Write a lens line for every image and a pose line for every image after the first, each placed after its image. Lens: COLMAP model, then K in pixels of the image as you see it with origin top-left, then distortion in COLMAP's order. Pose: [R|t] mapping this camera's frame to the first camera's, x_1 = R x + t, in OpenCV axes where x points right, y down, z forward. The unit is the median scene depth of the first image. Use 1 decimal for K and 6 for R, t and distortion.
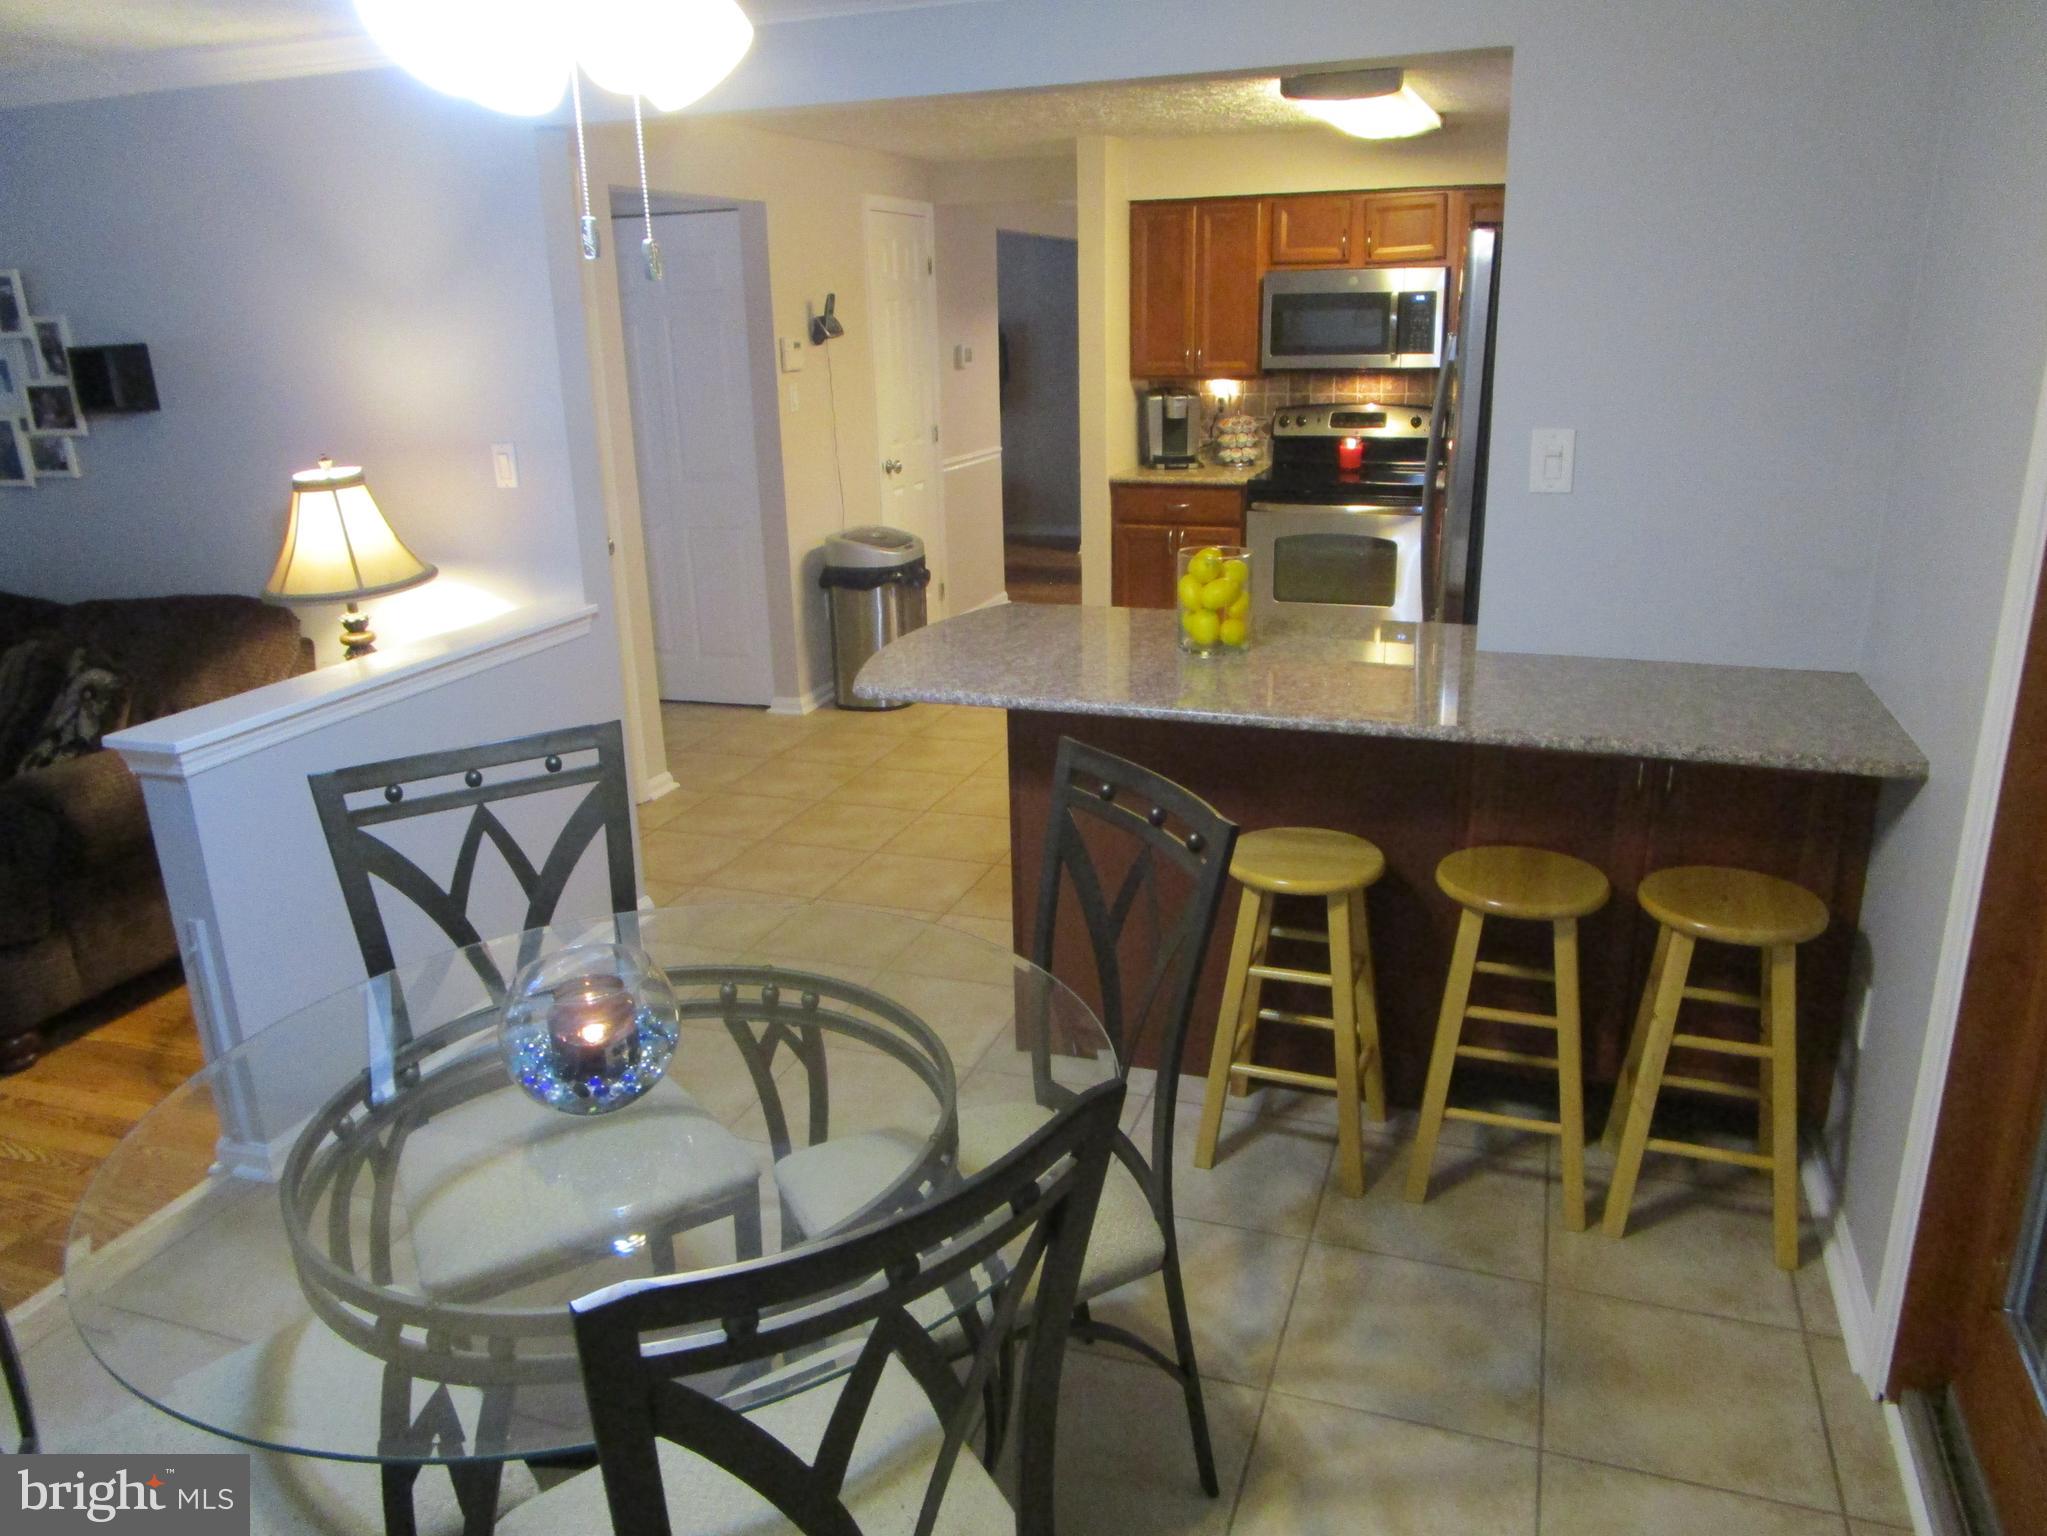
lens RADIAL K [[1460.5, 0, 1038.2], [0, 1460.5, 764.7], [0, 0, 1]] dist [-0.035258, 0.020032]
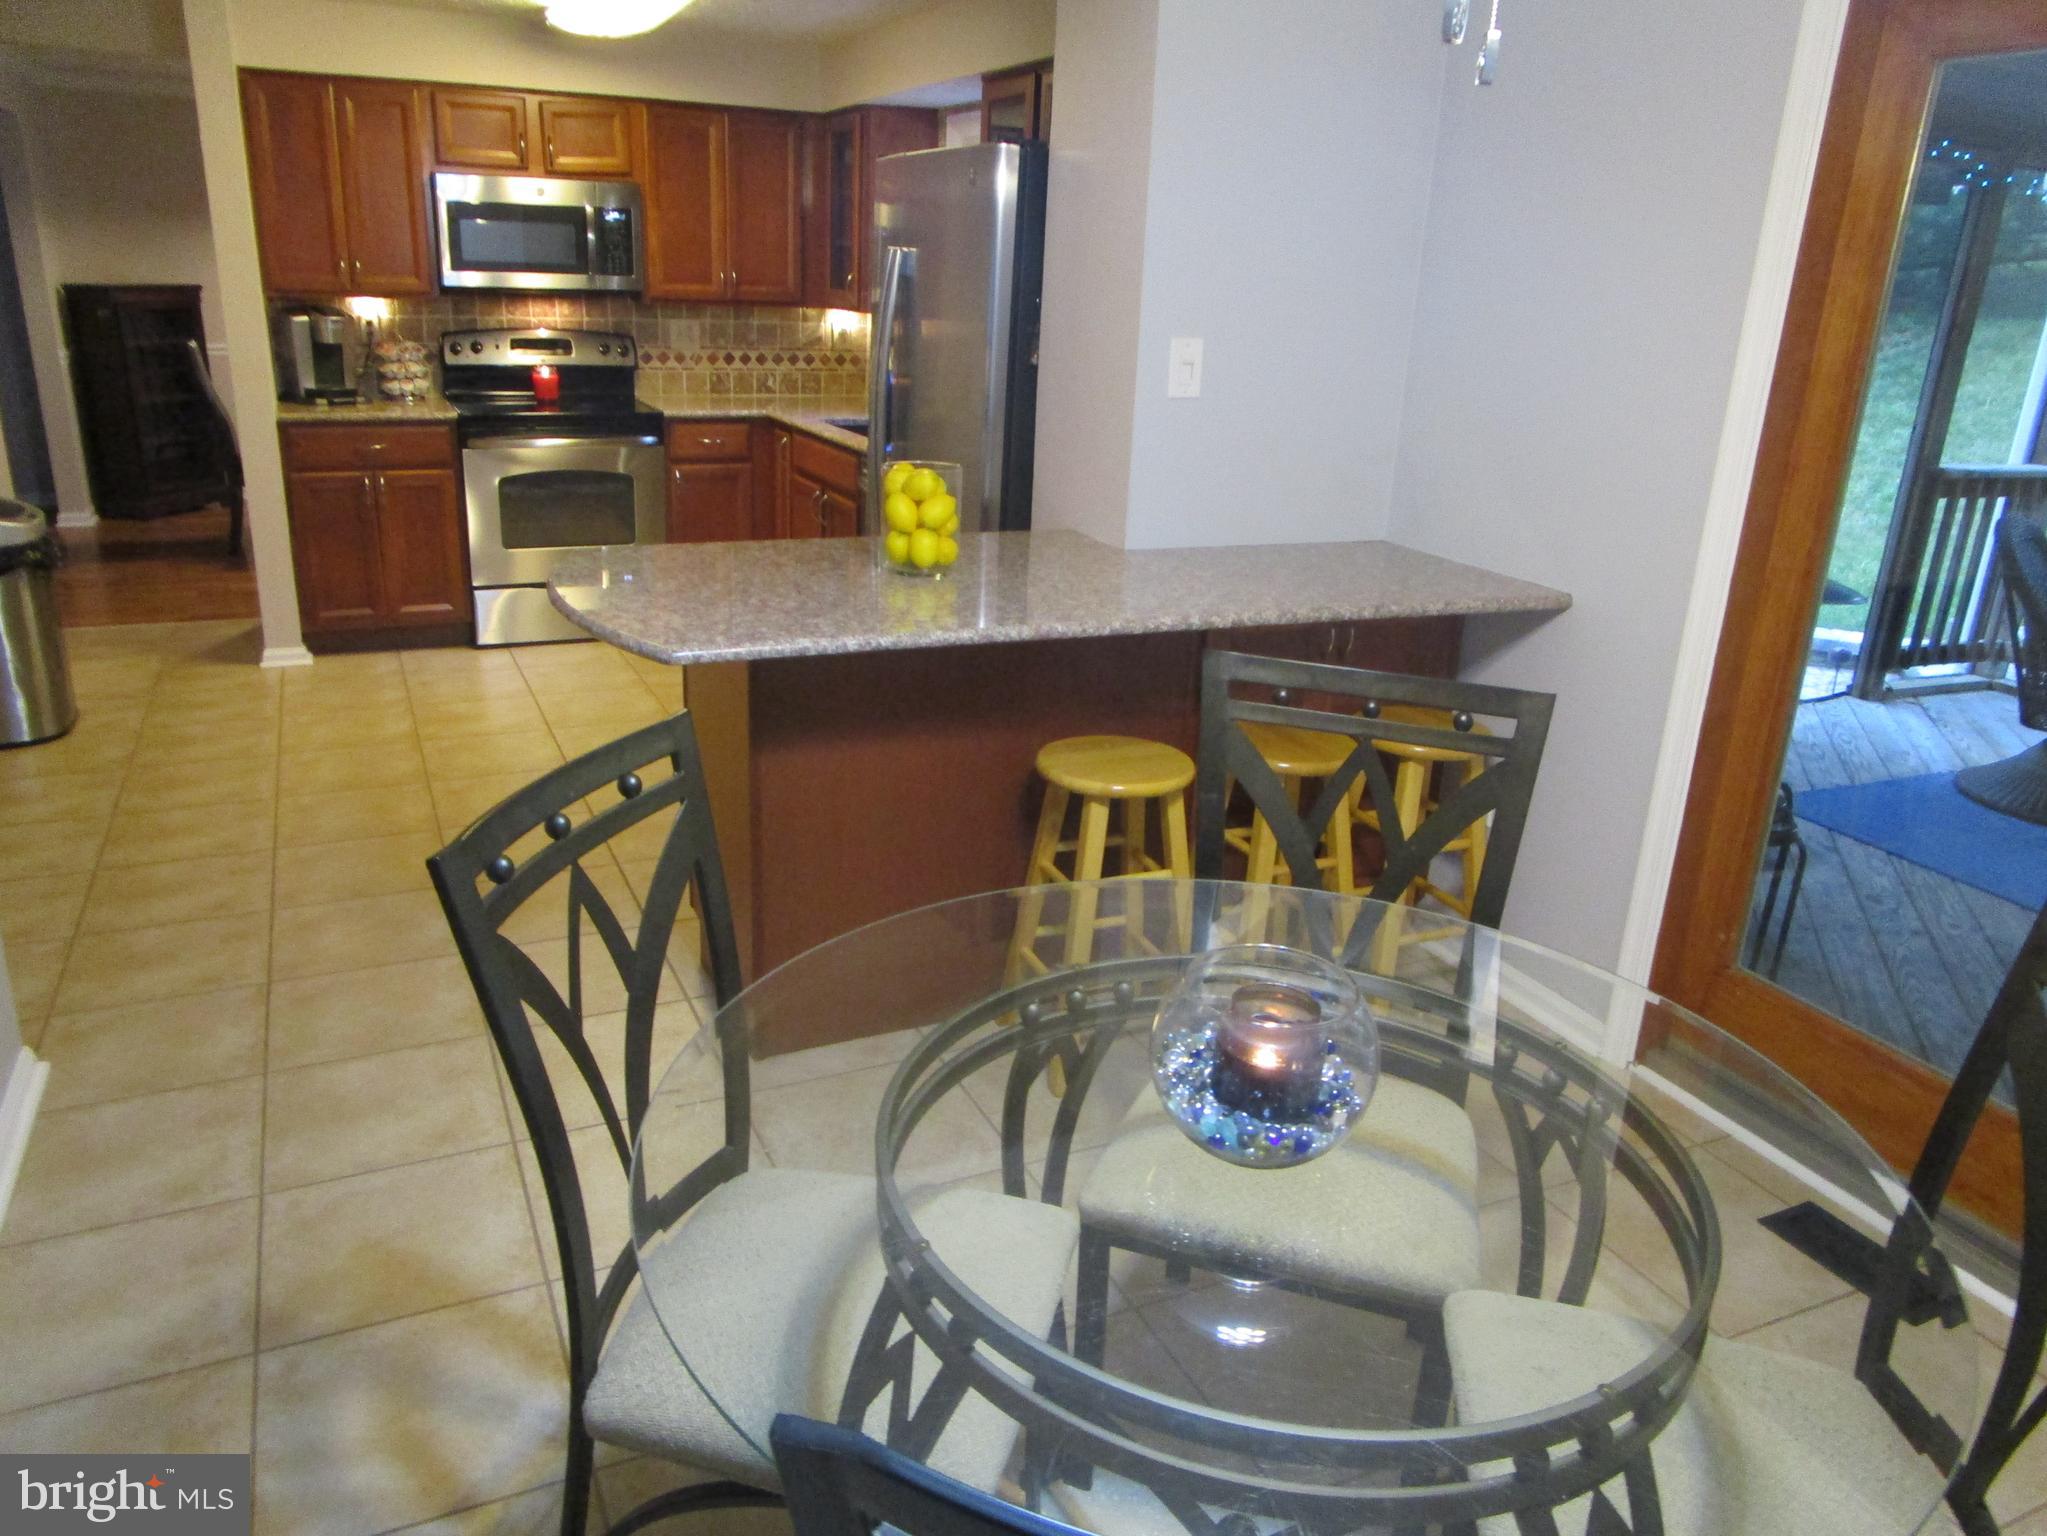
lens RADIAL K [[1460.5, 0, 1026.0], [0, 1460.5, 780.9], [0, 0, 1]] dist [-0.035258, 0.020032]
pose [[0.721400, -0.180974, 0.668454, -0.227819], [0.150921, 0.983134, 0.103295, -0.016026], [-0.675873, 0.026367, 0.736546, 0.126856]]
